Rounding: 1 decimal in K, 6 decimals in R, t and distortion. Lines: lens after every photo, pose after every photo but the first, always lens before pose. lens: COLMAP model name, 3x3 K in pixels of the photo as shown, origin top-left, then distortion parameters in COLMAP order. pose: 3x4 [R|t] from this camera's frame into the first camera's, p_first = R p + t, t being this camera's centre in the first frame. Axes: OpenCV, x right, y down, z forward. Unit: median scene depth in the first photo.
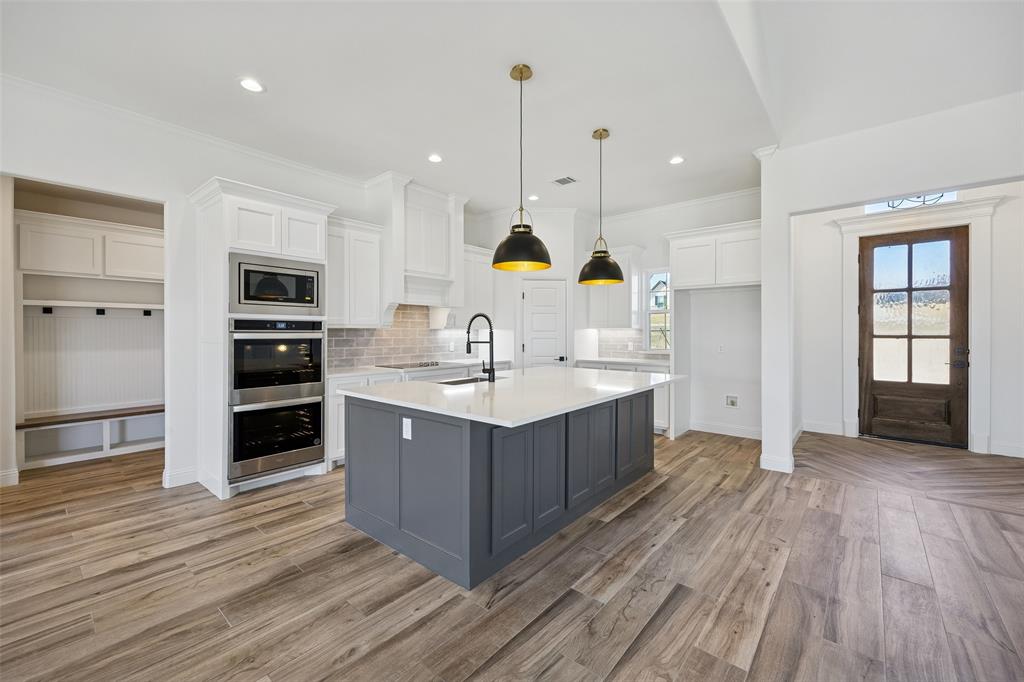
lens RADIAL K [[417.2, 0, 510.2], [0, 417.2, 335.0], [0, 0, 1]] dist [0.008215, -0.001026]
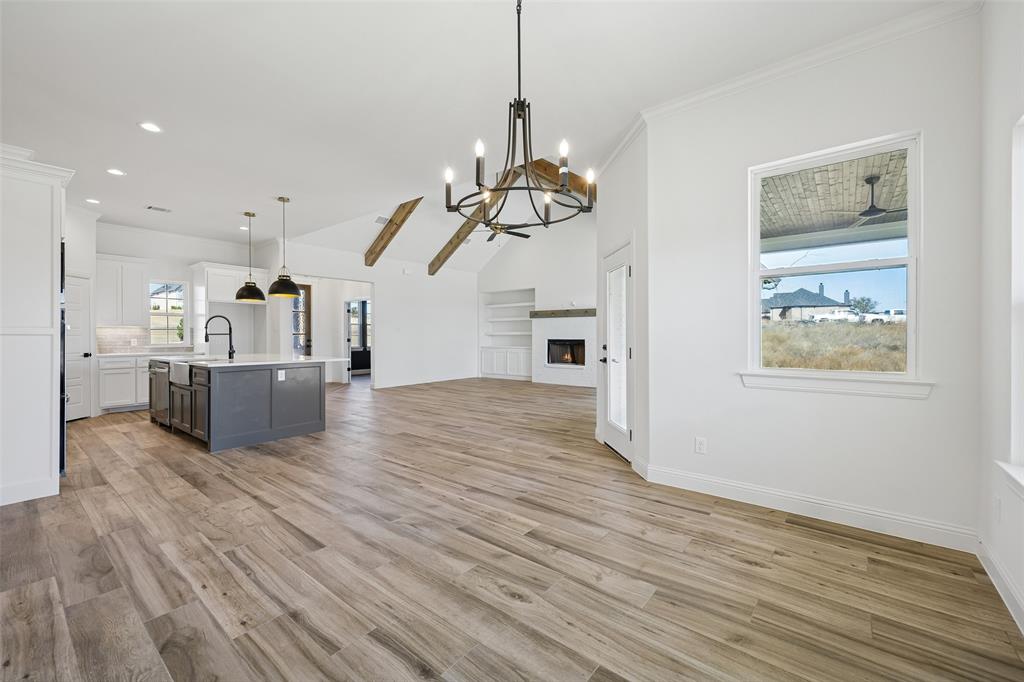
lens RADIAL K [[417.2, 0, 510.2], [0, 417.2, 335.0], [0, 0, 1]] dist [0.008215, -0.001026]
pose [[-0.026617, 0.003114, 0.999641, -1.275175], [0.009540, 0.999950, -0.002861, 0.026739], [-0.999600, 0.009461, -0.026646, -0.023131]]
